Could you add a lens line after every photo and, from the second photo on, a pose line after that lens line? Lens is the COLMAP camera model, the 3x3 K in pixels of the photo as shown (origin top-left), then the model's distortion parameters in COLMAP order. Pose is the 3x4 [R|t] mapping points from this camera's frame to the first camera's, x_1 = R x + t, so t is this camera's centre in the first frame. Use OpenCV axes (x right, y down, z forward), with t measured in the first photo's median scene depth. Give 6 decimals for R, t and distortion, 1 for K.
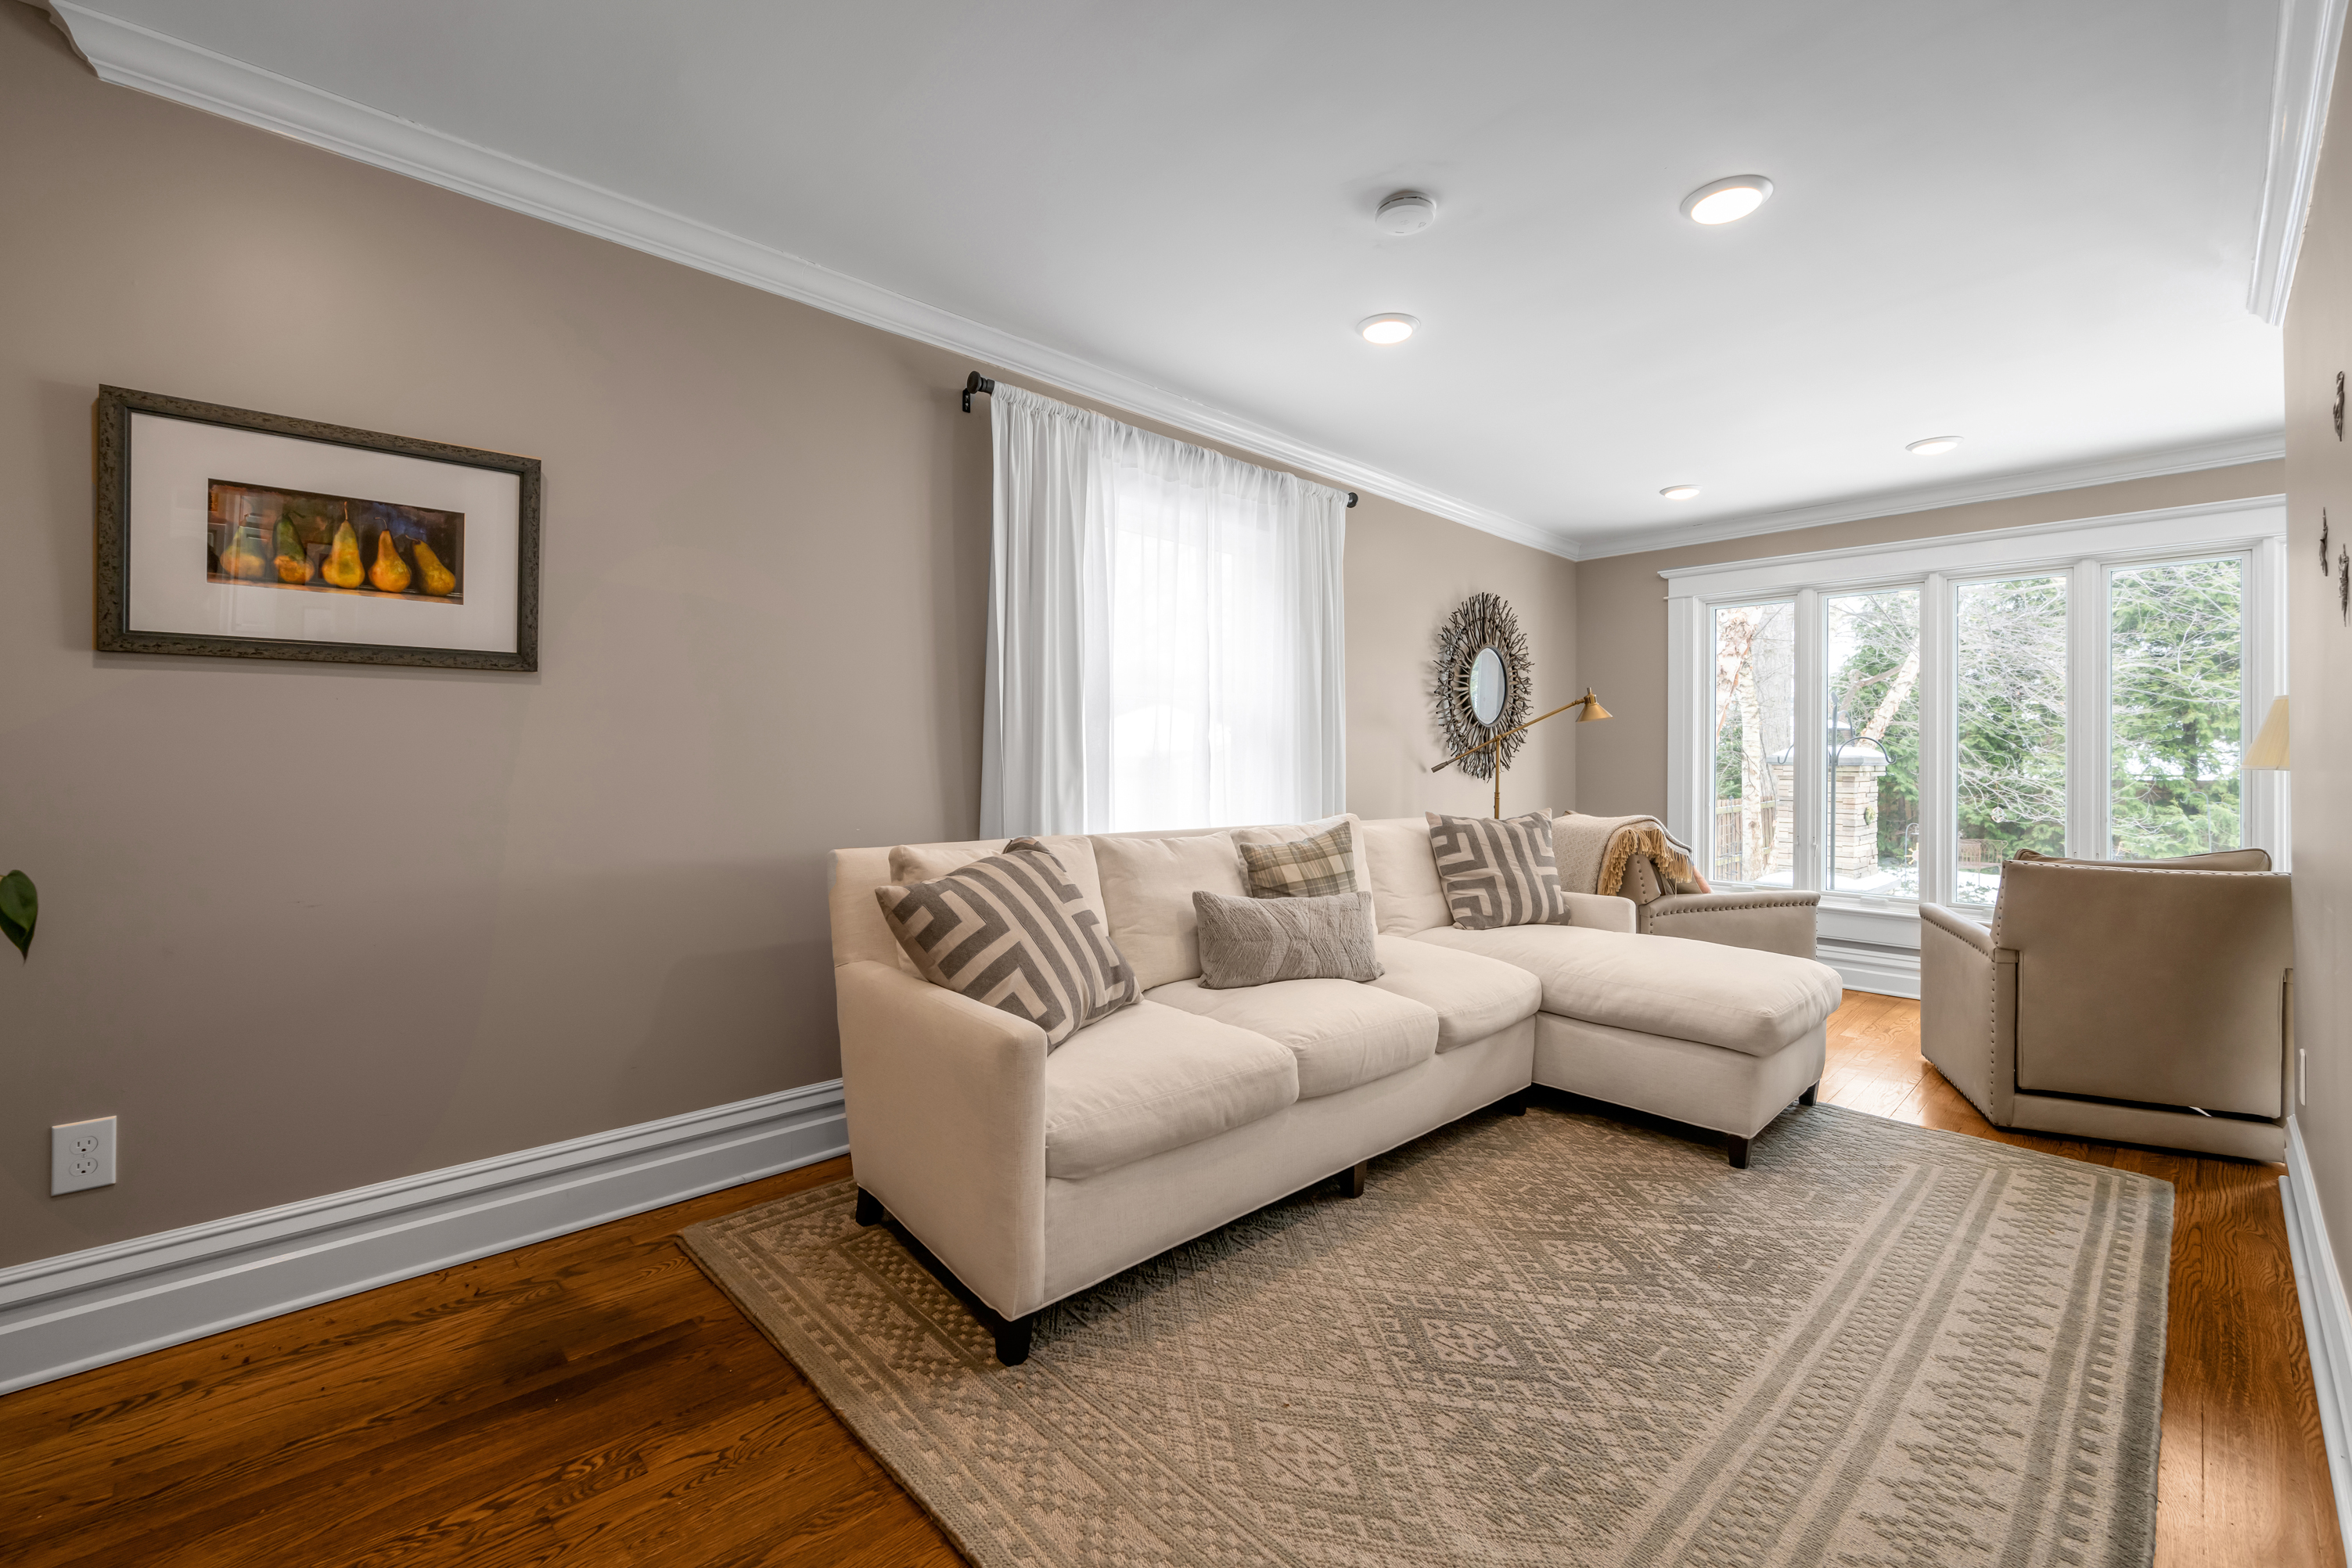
lens RADIAL K [[988.1, 0, 1209.0], [0, 988.1, 756.5], [0, 0, 1]] dist [-0.005740, 0.002362]
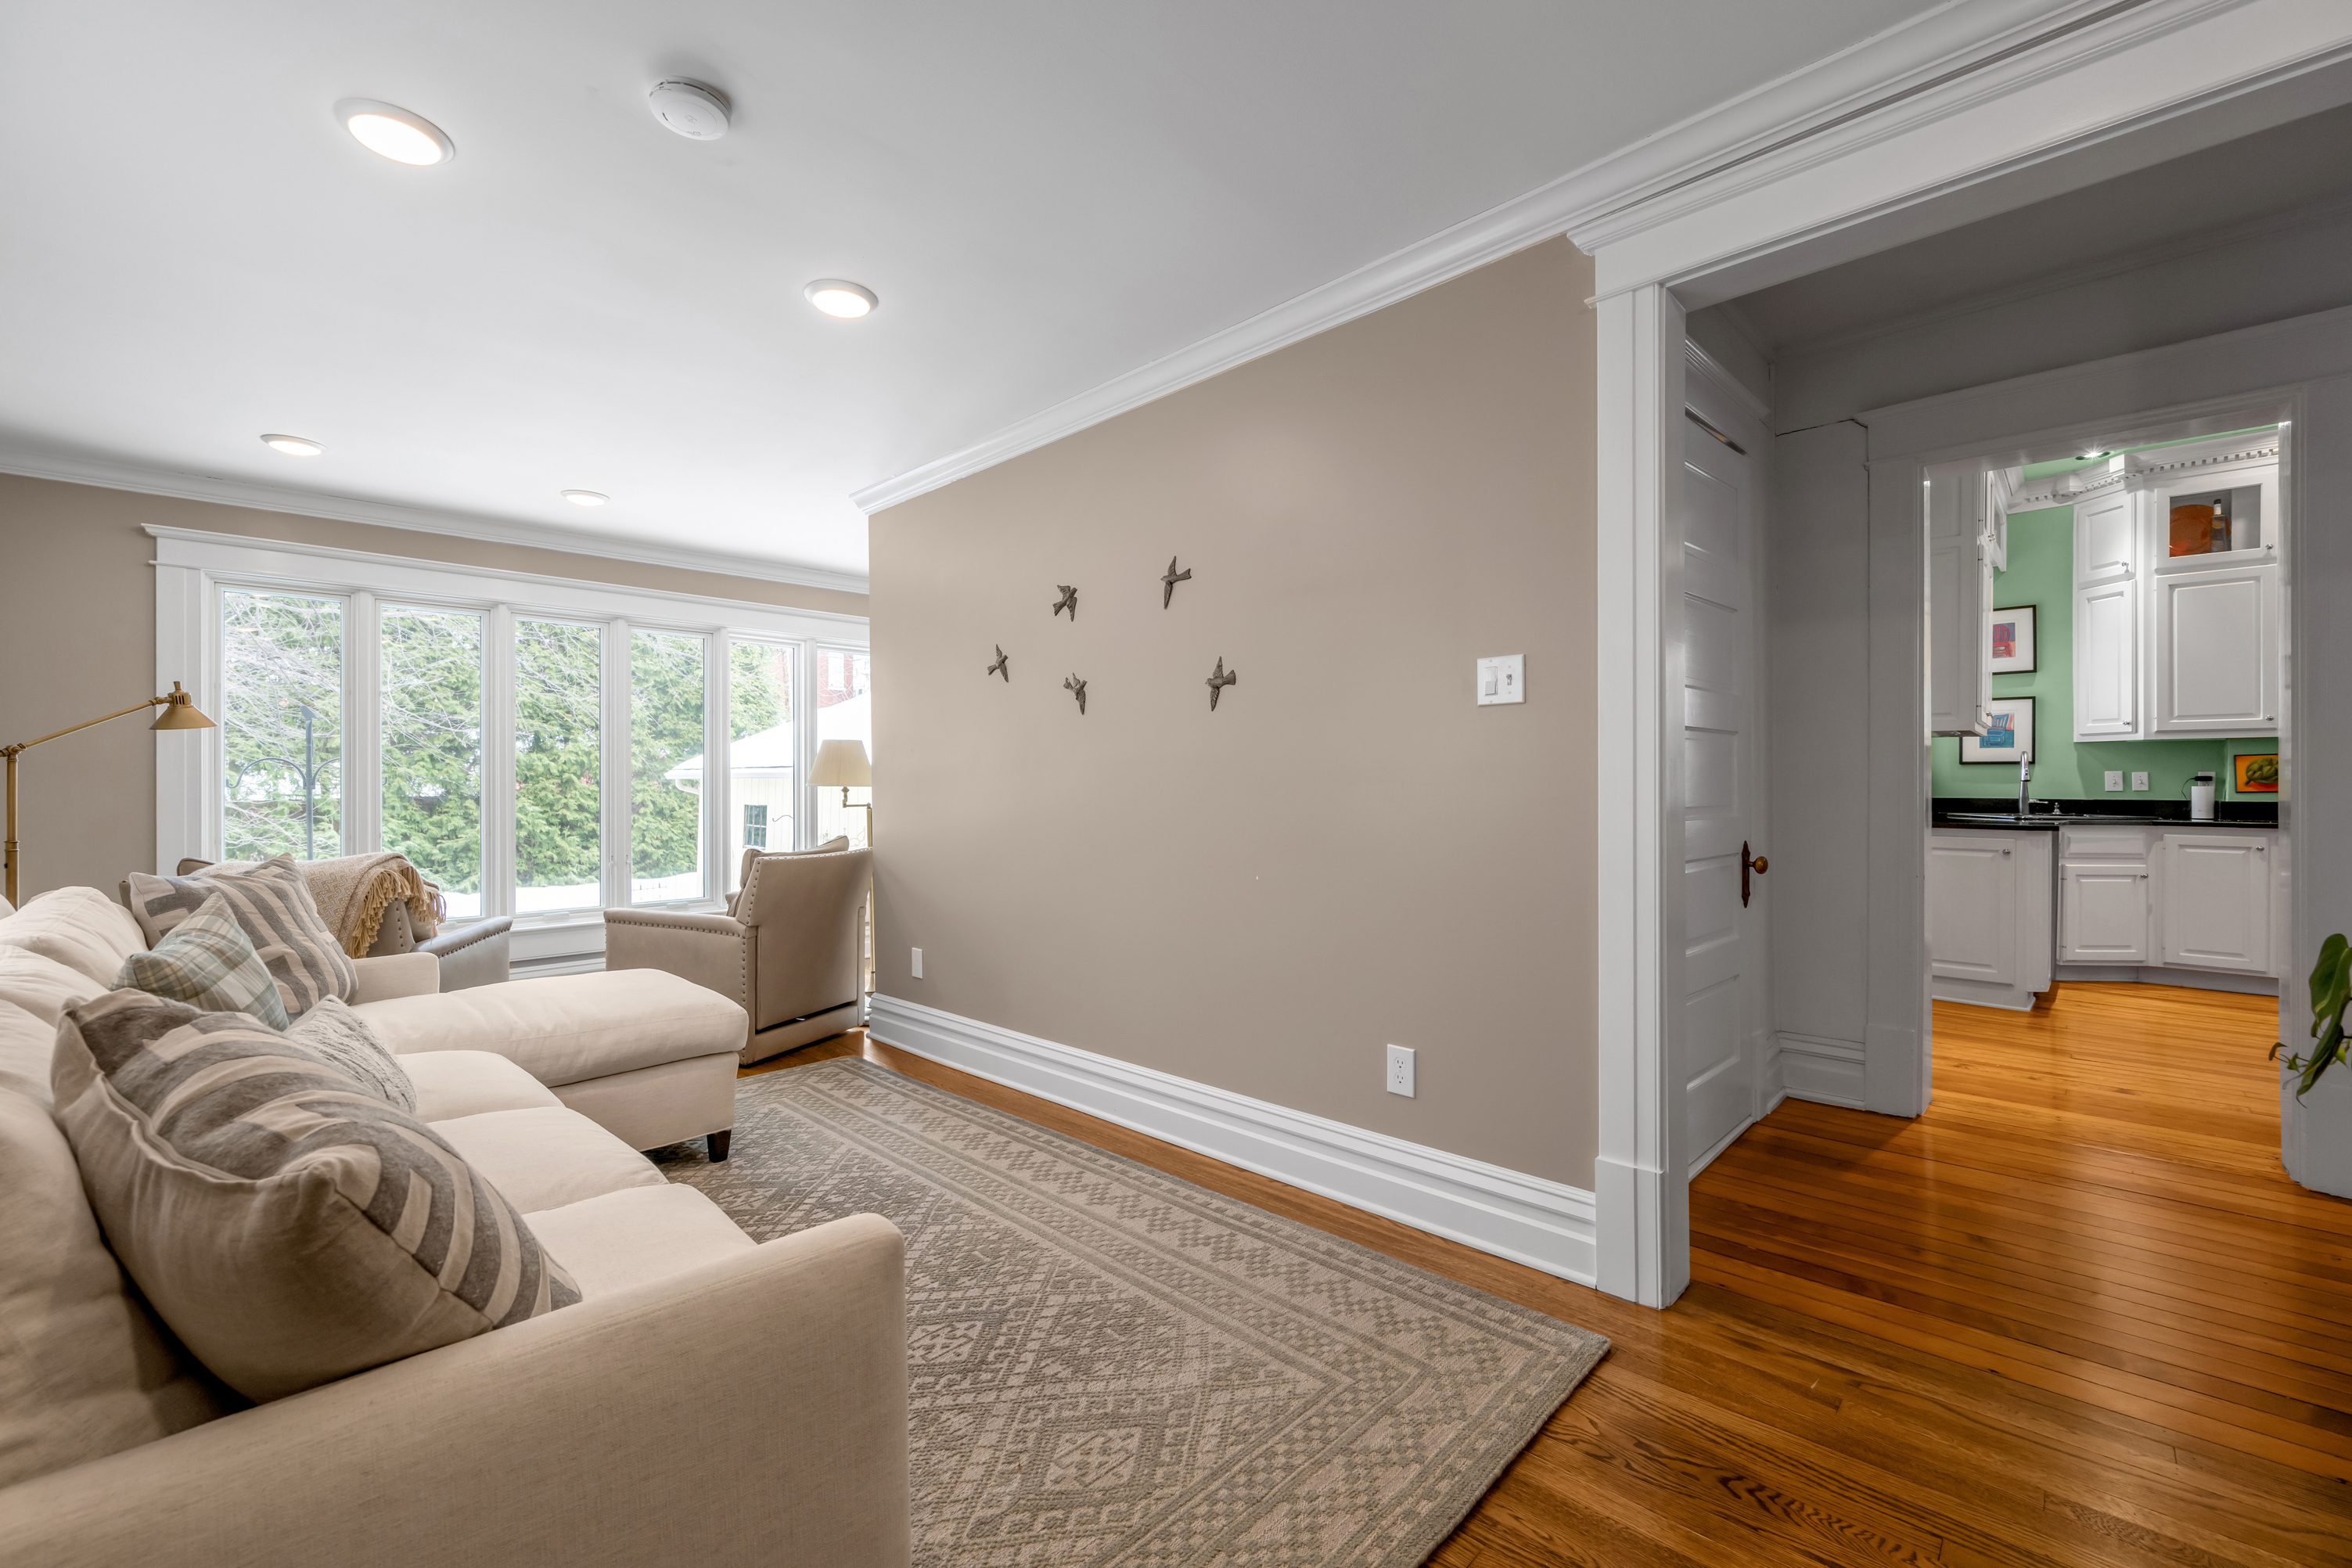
lens RADIAL K [[947.5, 0, 1169.8], [0, 947.5, 789.1], [0, 0, 1]] dist [-0.006348, 0.000619]
pose [[-0.018741, -0.013459, 0.999734, -0.613675], [0.001089, 0.999909, 0.013482, -0.002505], [-0.999824, 0.001341, -0.018725, 0.650625]]
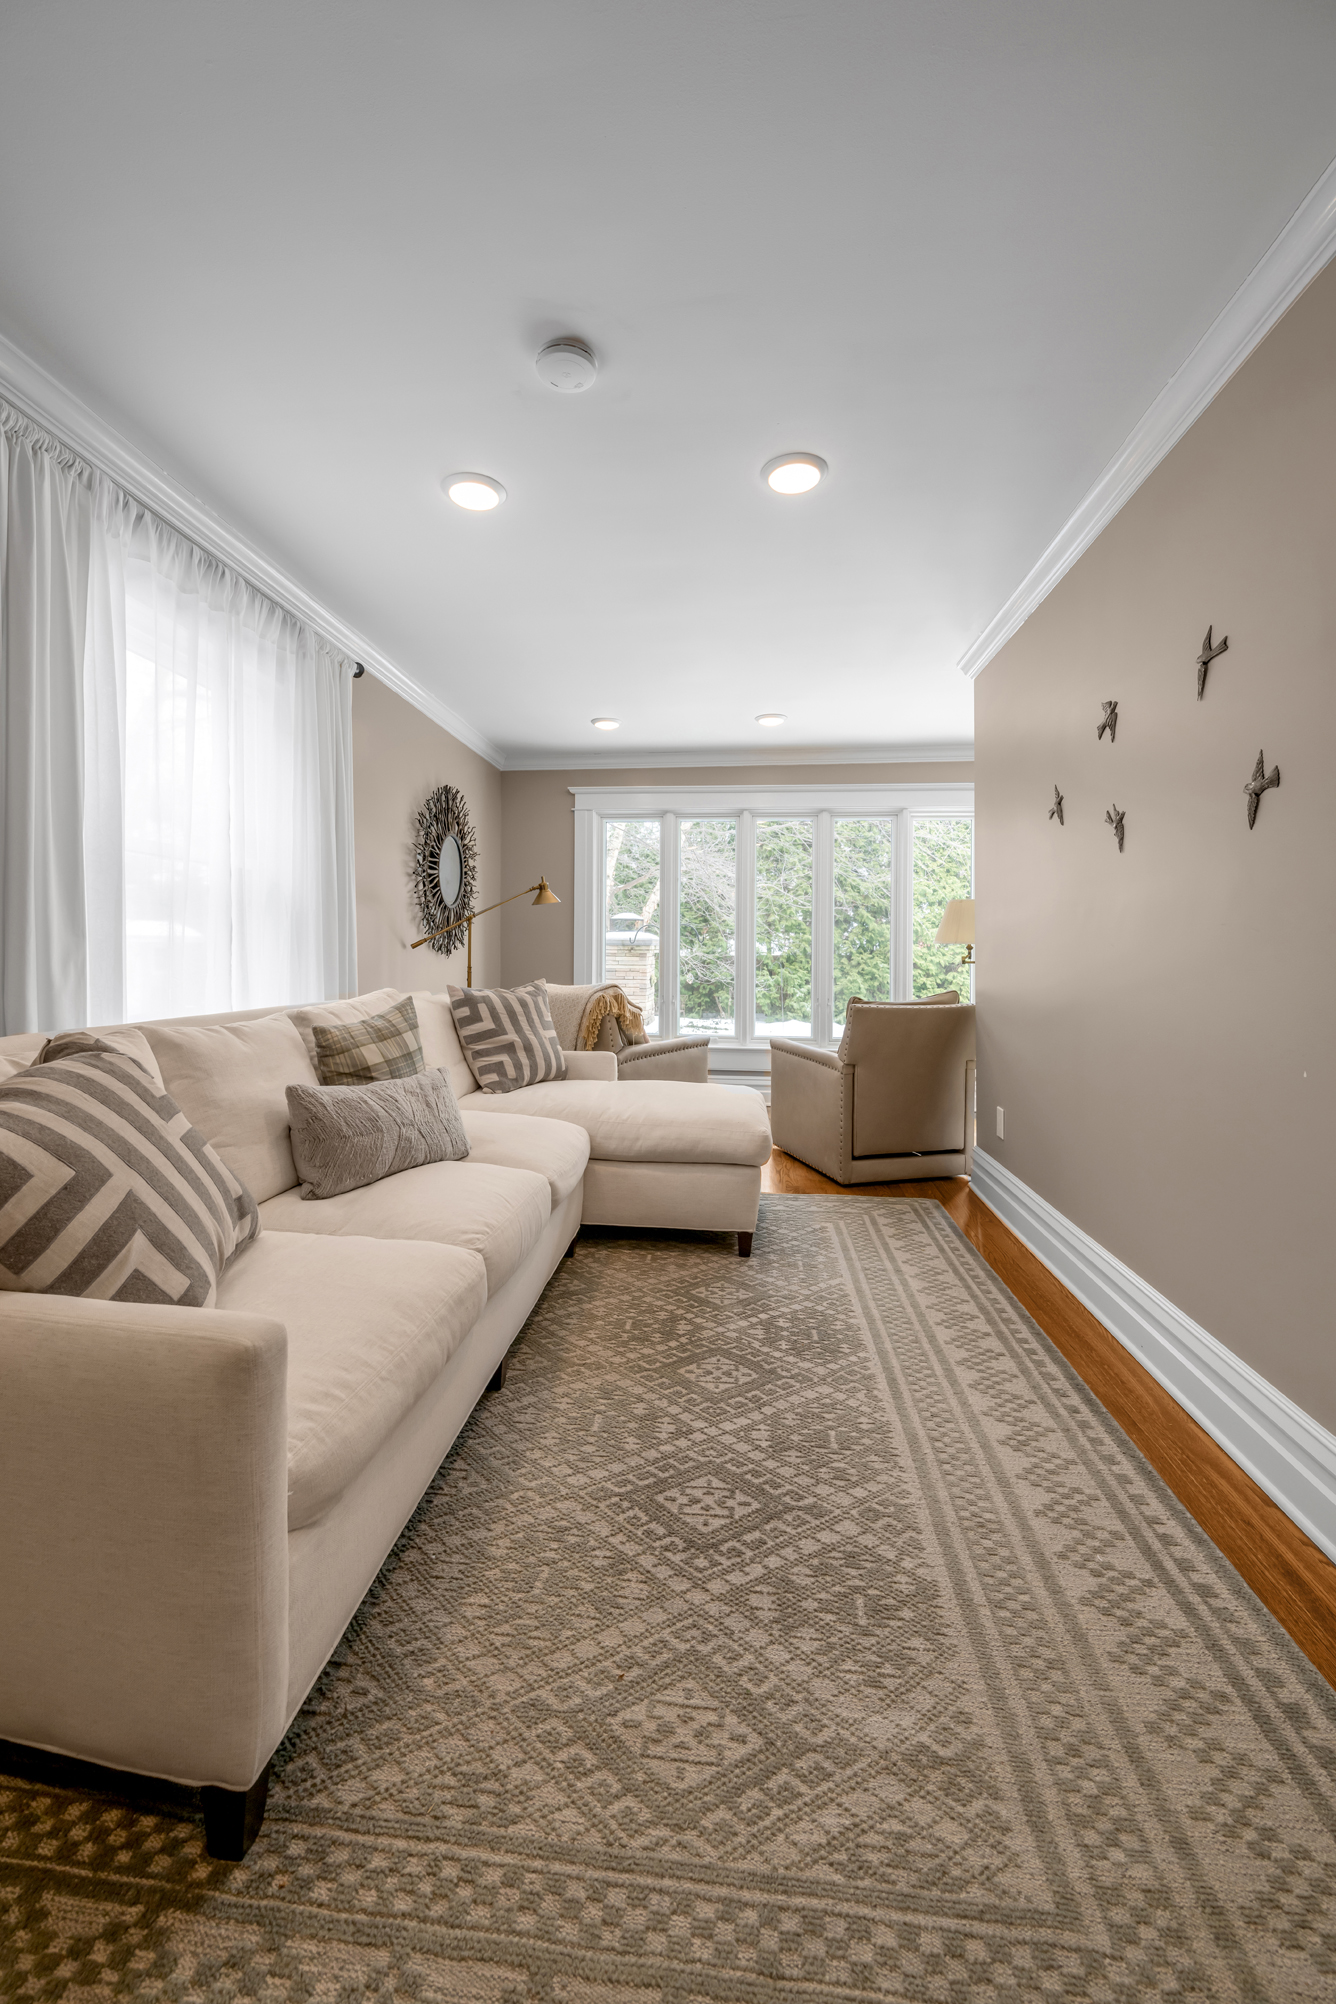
lens RADIAL K [[807.3, 0, 668.8], [0, 807.3, 954.8], [0, 0, 1]] dist [-0.006348, 0.000619]
pose [[0.766920, -0.005049, 0.641723, -0.248761], [-0.006219, 0.999864, 0.015299, 0.016702], [-0.641713, -0.015724, 0.766784, 0.335685]]
